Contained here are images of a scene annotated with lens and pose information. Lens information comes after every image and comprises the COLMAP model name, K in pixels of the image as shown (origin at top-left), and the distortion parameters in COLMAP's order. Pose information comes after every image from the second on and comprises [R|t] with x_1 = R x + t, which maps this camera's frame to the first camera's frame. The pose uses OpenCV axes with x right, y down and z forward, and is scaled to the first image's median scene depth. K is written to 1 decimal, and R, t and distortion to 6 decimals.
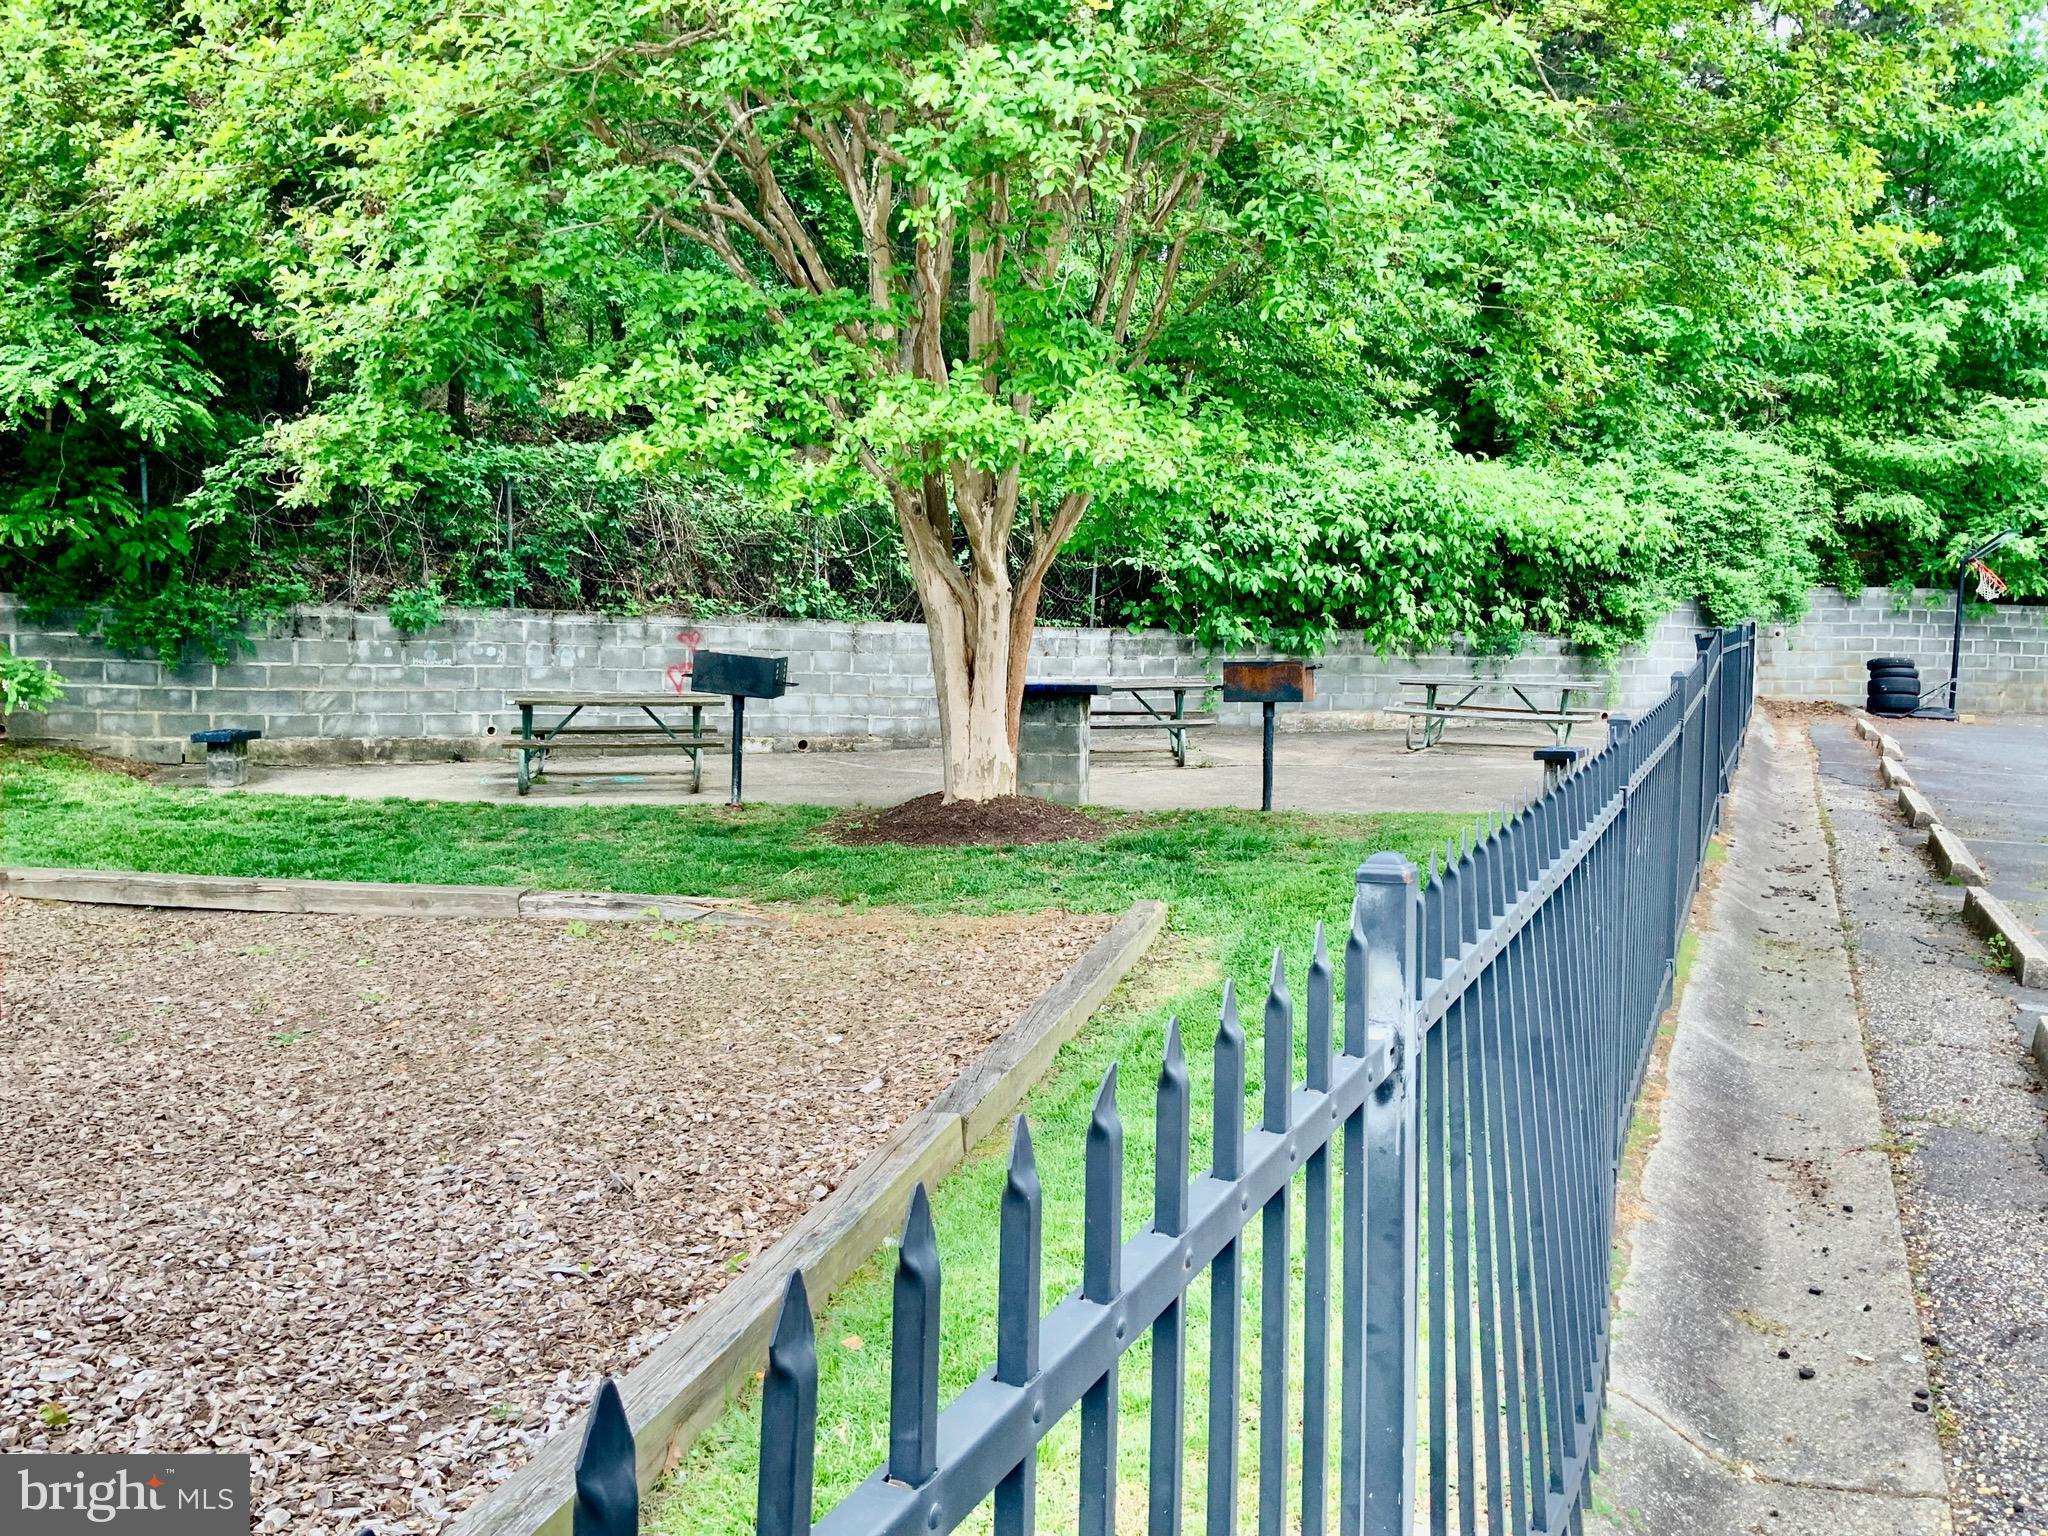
lens RADIAL K [[1681.6, 0, 1024.0], [0, 1681.6, 768.0], [0, 0, 1]] dist [0.136507, -0.276374]
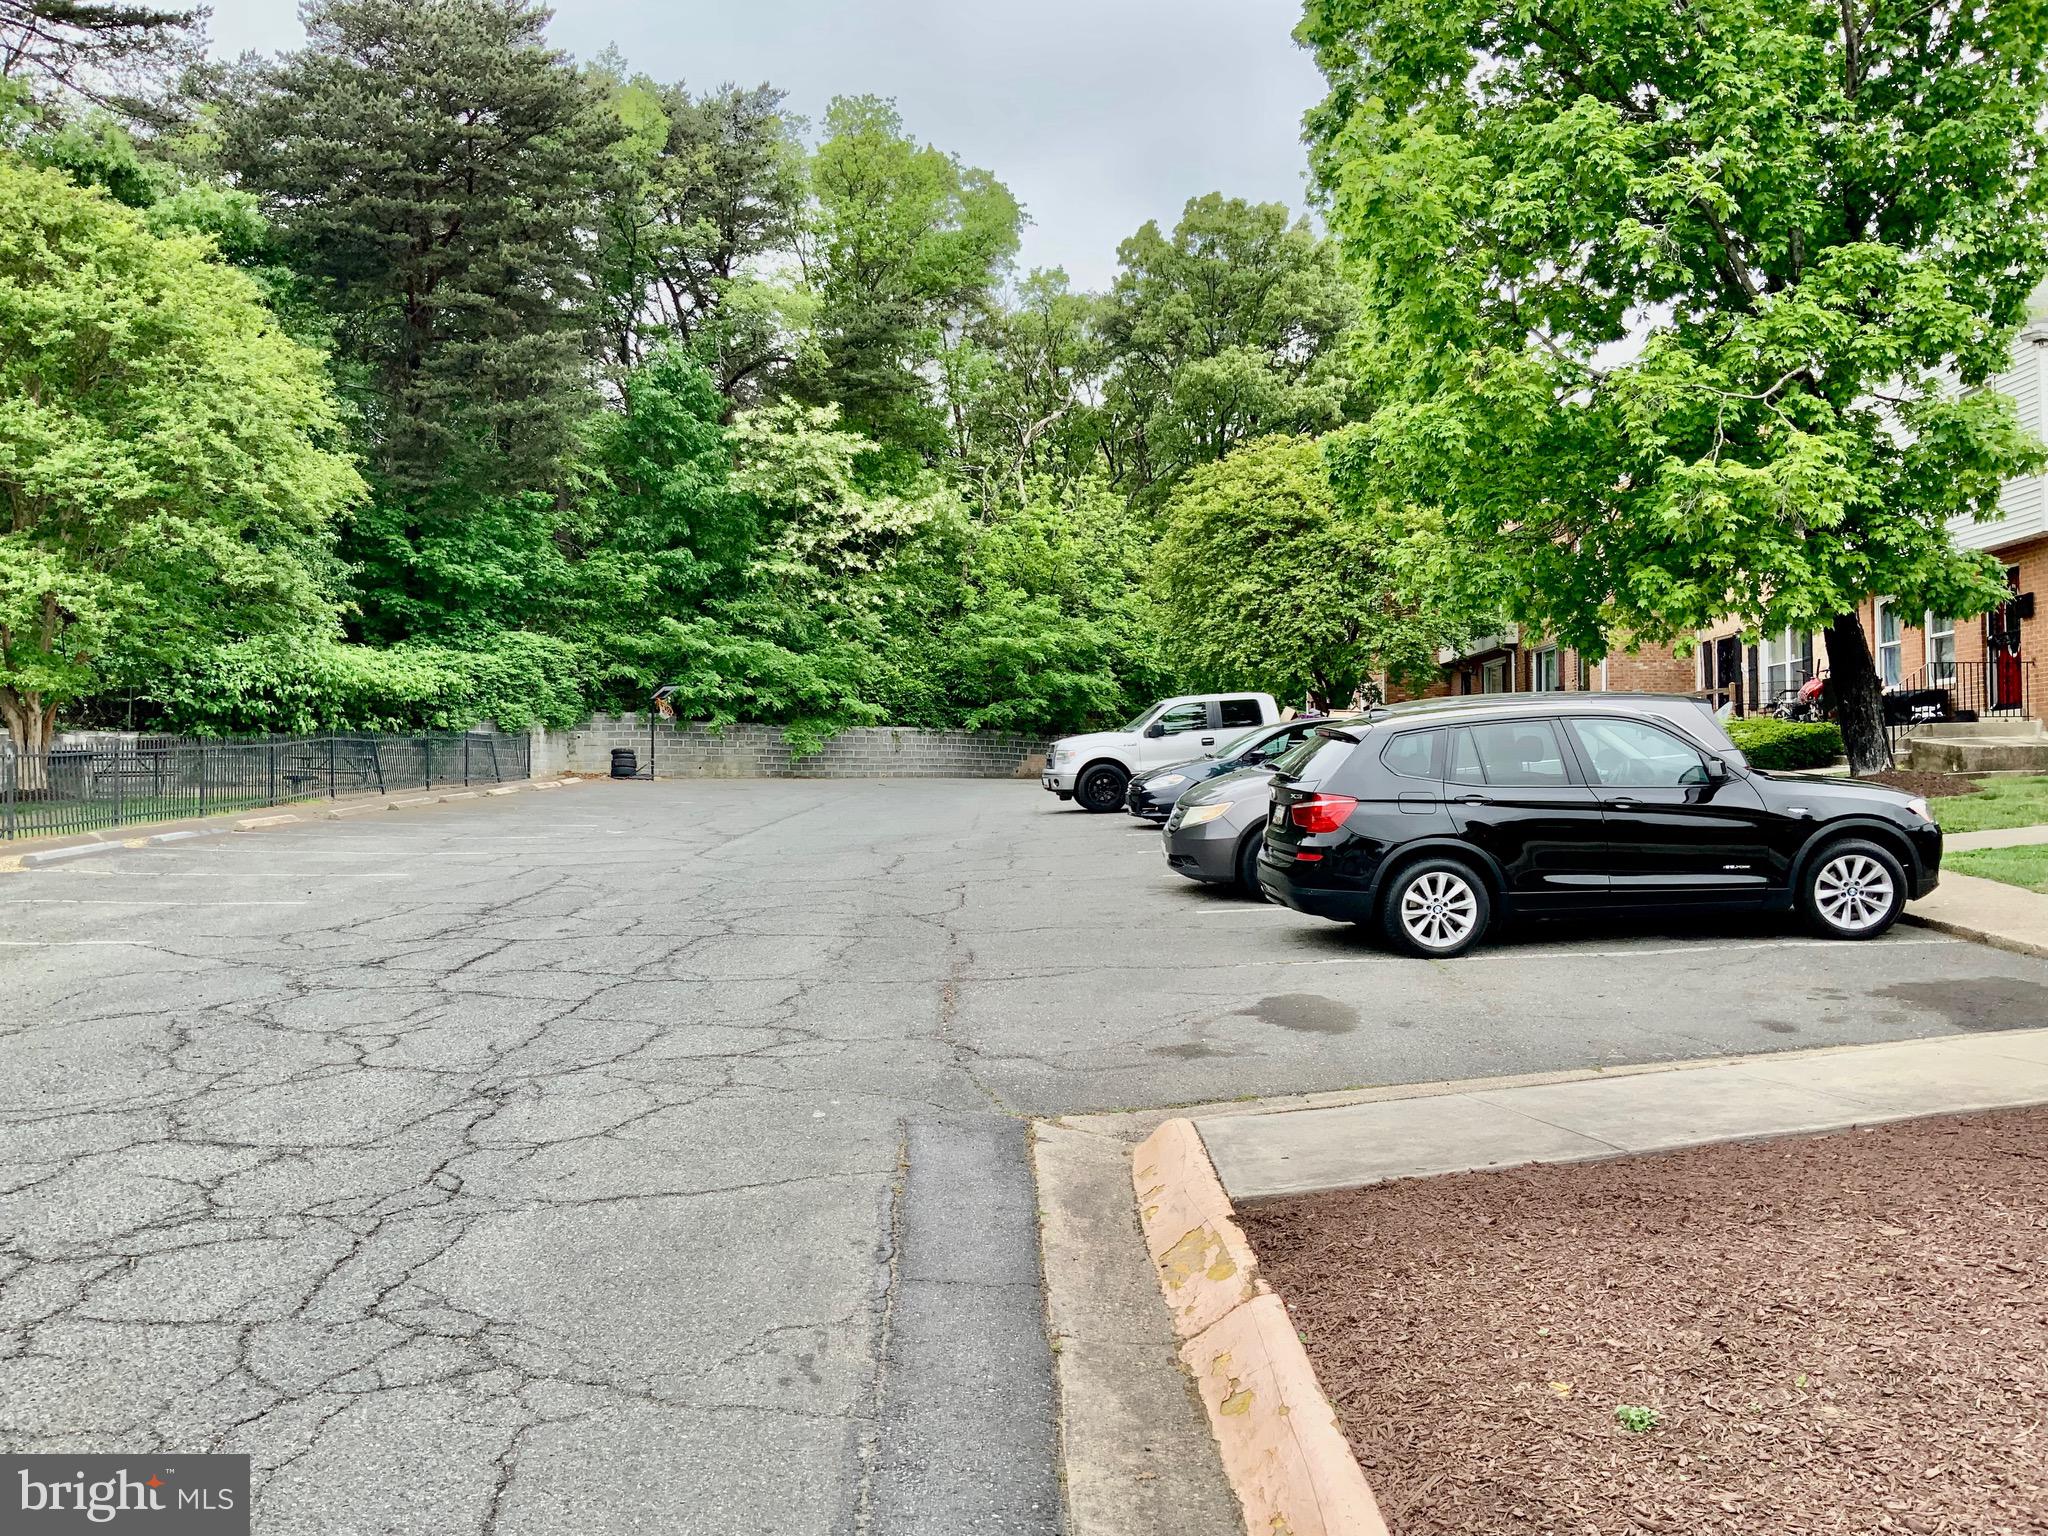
lens RADIAL K [[1681.6, 0, 1024.0], [0, 1681.6, 768.0], [0, 0, 1]] dist [0.136507, -0.276374]
pose [[0.910267, -0.012426, 0.413836, 0.161370], [0.040602, 0.997411, -0.059358, 0.114641], [-0.412027, 0.070834, 0.908414, -1.183306]]
